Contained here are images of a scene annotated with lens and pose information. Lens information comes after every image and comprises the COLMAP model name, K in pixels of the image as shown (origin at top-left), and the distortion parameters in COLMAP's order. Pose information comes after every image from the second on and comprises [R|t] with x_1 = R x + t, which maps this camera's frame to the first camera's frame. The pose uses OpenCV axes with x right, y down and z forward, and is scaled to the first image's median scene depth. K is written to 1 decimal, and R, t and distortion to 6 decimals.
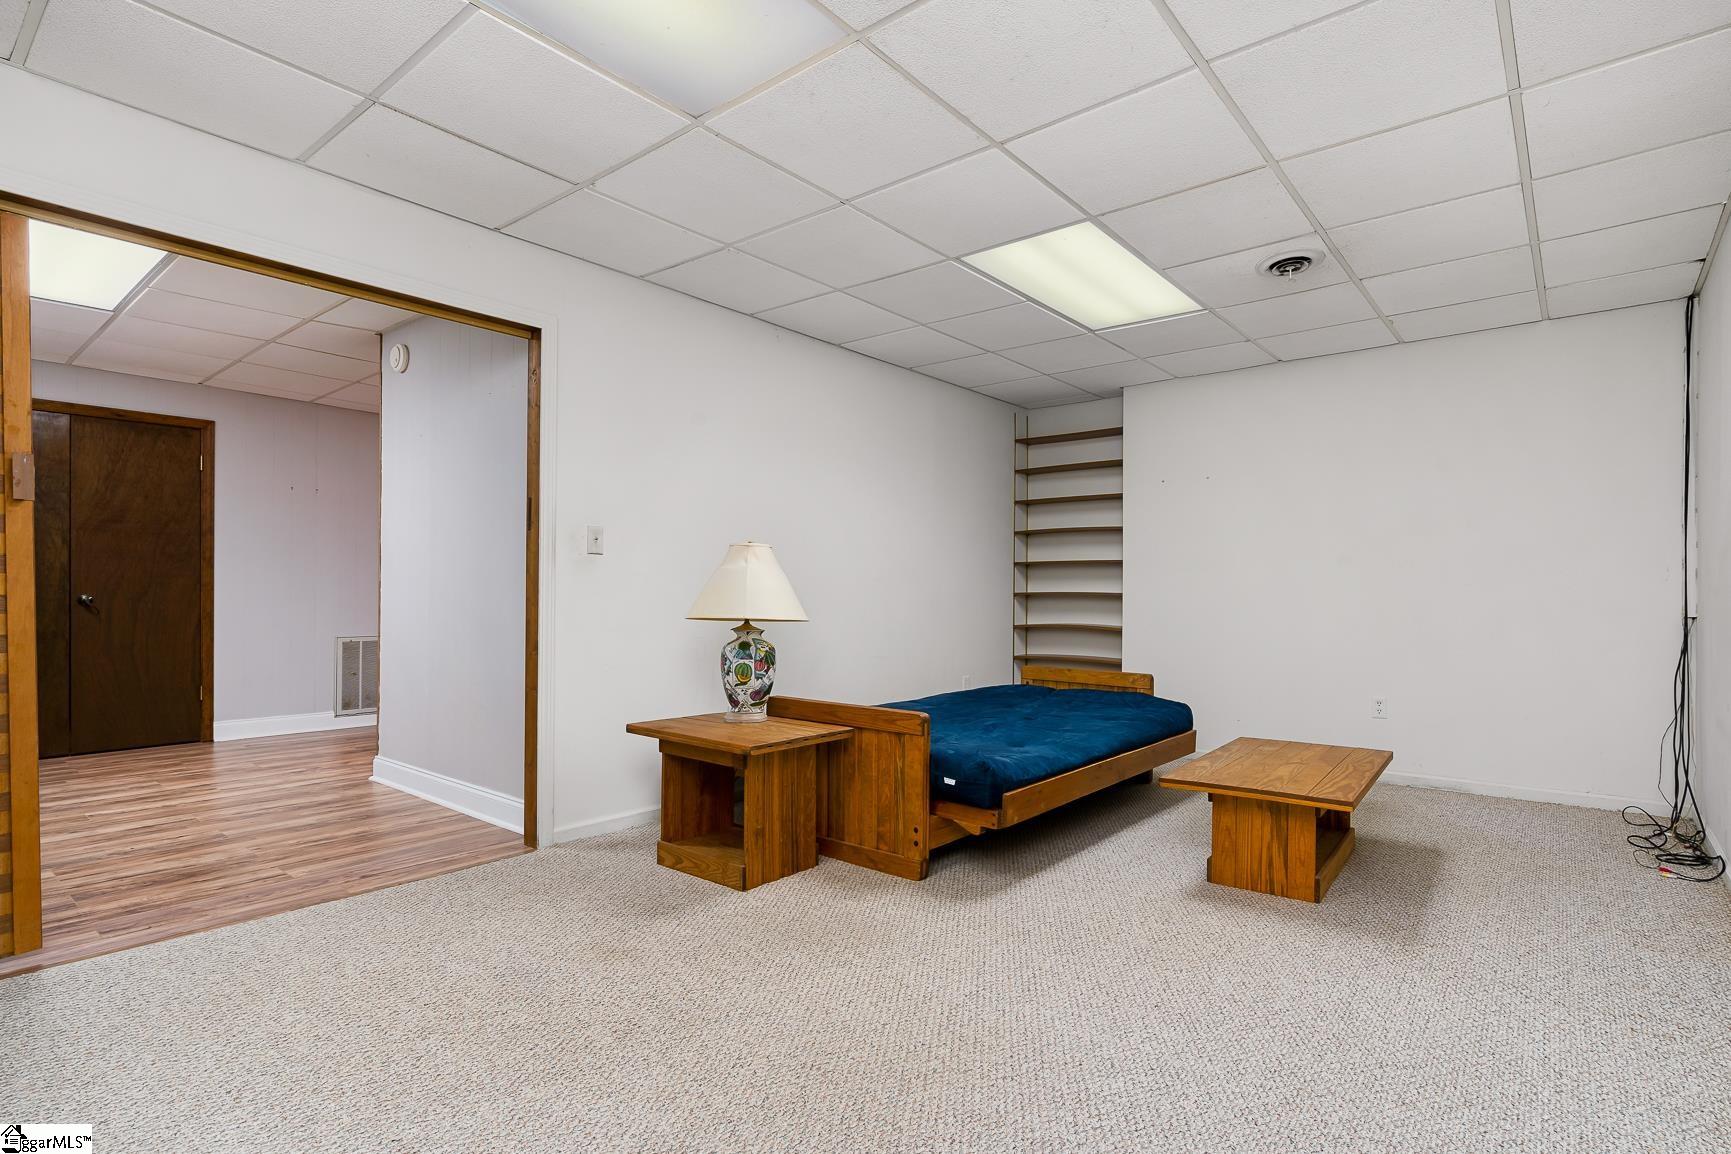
lens RADIAL K [[845.3, 0, 867.7], [0, 845.3, 585.6], [0, 0, 1]] dist [0.000416, 0.000236]
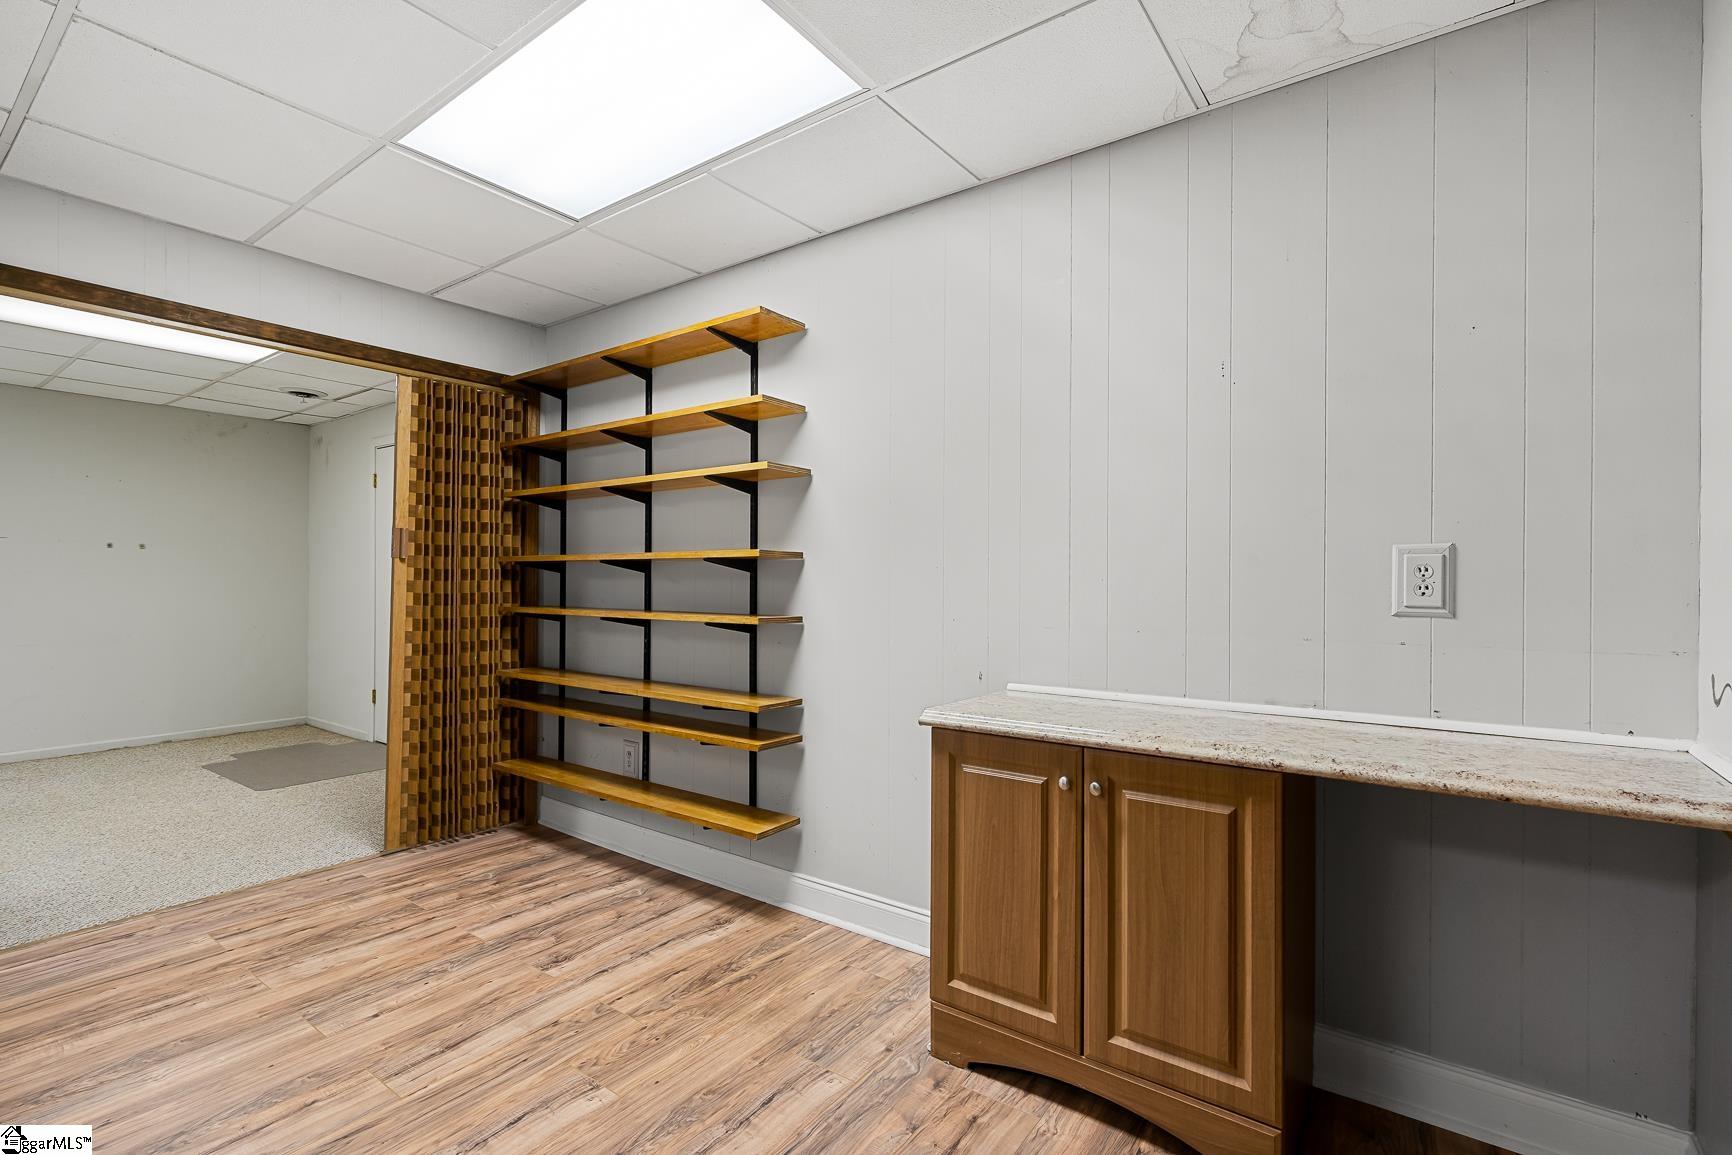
lens RADIAL K [[793.6, 0, 864.5], [0, 793.6, 580.6], [0, 0, 1]] dist [0.001021, 0.000057]
pose [[-0.997971, -0.005485, -0.063431, -1.356123], [-0.005097, 0.999967, -0.006278, -0.051127], [0.063463, -0.005942, -0.997966, 1.939064]]
